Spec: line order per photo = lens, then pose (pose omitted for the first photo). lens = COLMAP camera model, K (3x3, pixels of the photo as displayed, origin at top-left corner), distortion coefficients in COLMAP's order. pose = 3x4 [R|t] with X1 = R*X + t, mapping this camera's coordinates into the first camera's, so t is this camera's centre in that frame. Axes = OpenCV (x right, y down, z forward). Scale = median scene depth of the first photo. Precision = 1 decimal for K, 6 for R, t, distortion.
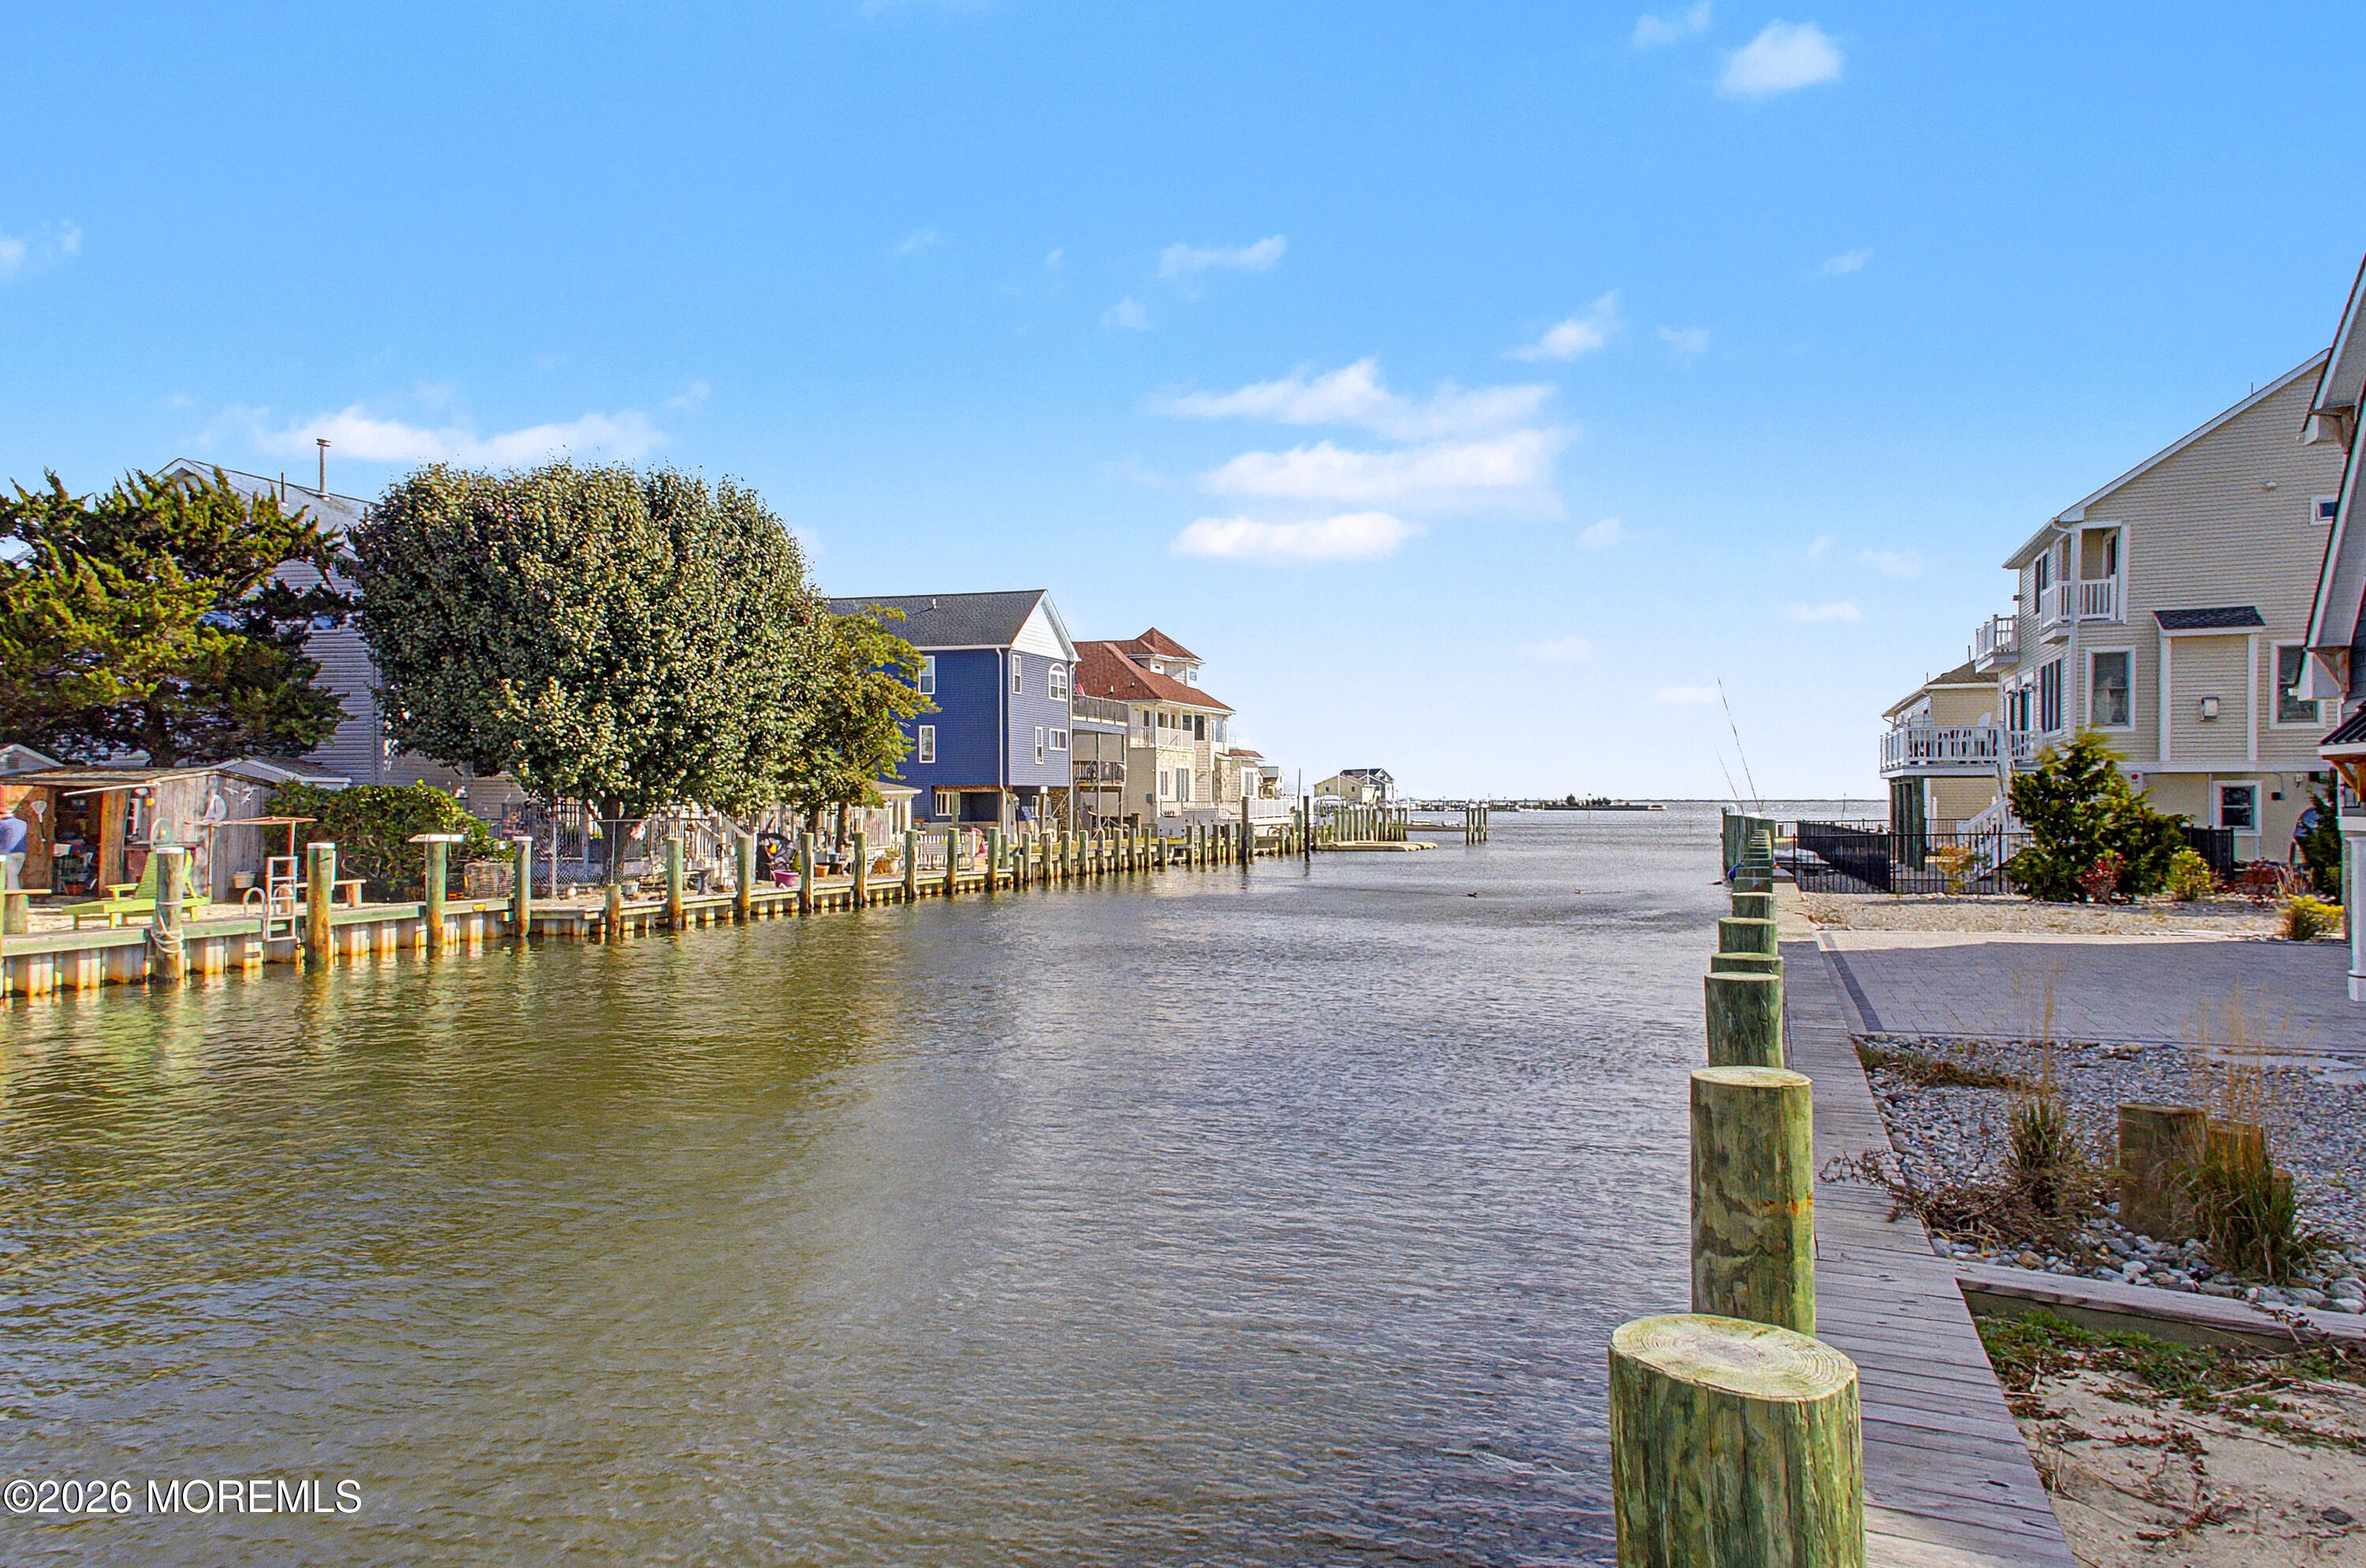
lens RADIAL K [[1794.9, 0, 1183.0], [0, 1794.9, 784.0], [0, 0, 1]] dist [0.268298, -0.001159]
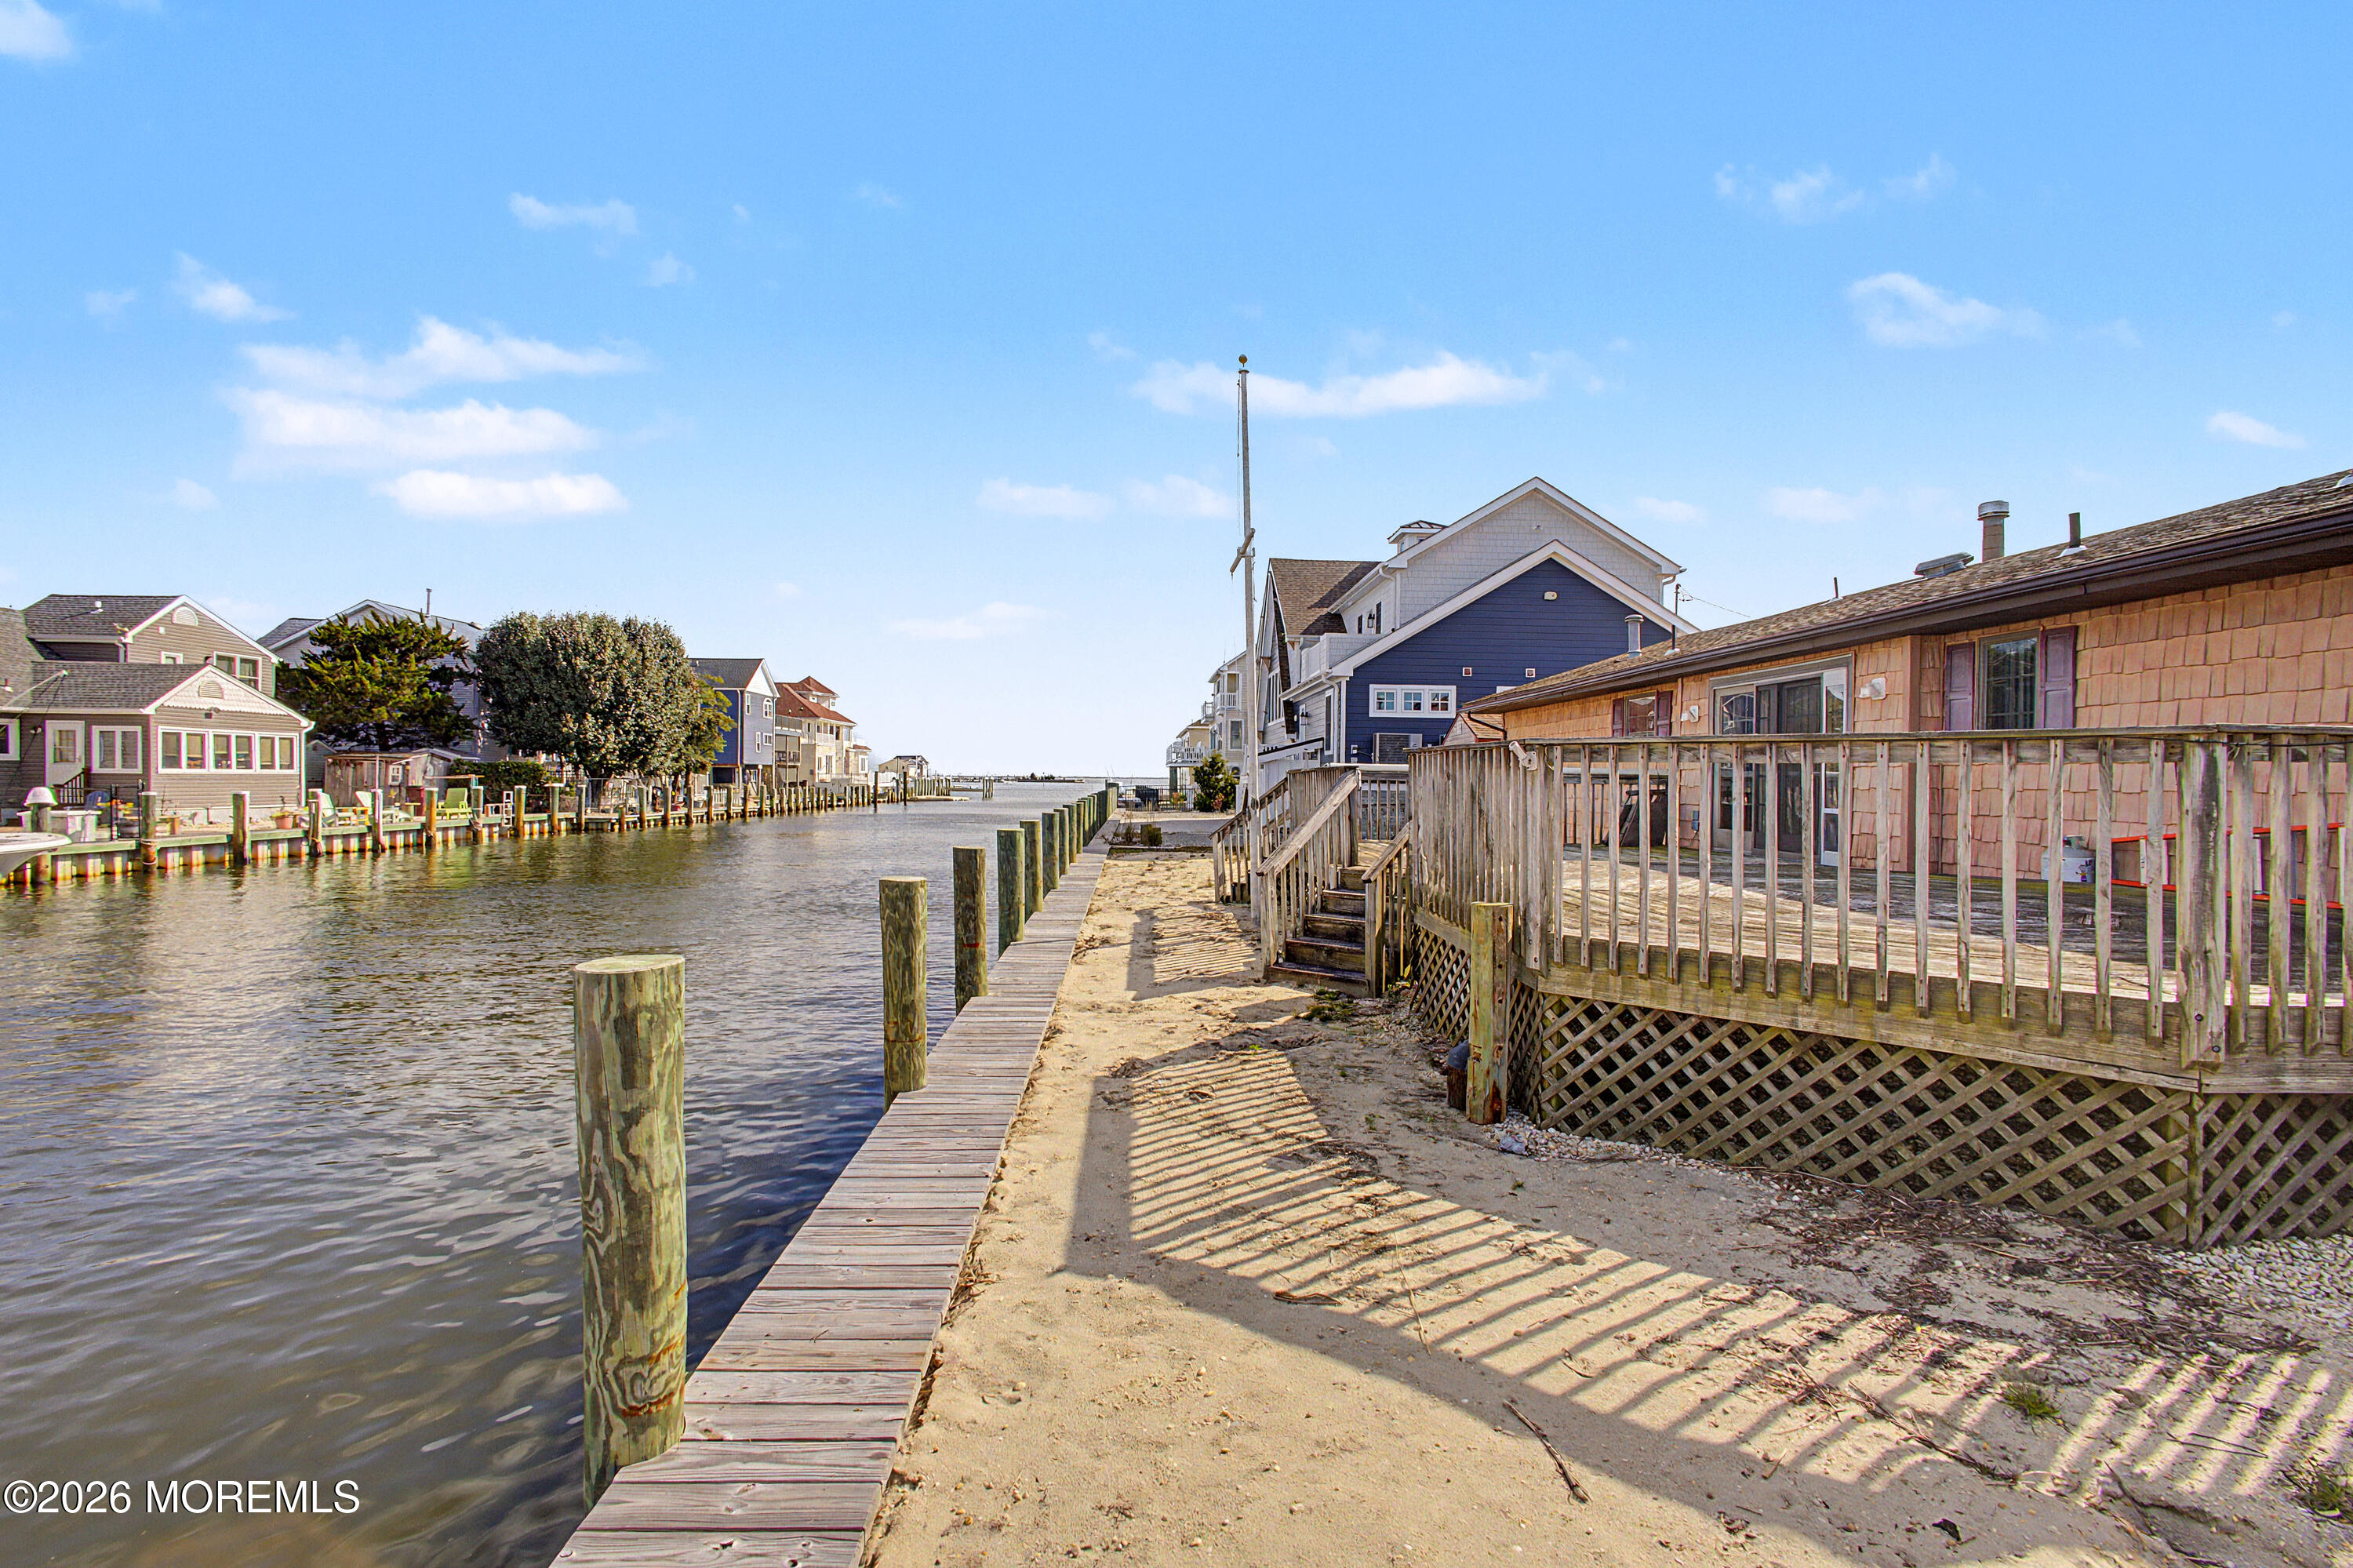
lens RADIAL K [[1102.0, 0, 1176.5], [0, 1102.0, 784.0], [0, 0, 1]] dist [0.291722, -0.000006]
pose [[0.941839, 0.012738, 0.335824, -0.121981], [-0.018348, 0.999740, 0.013537, -0.004205], [-0.335564, -0.018912, 0.941828, -0.449425]]
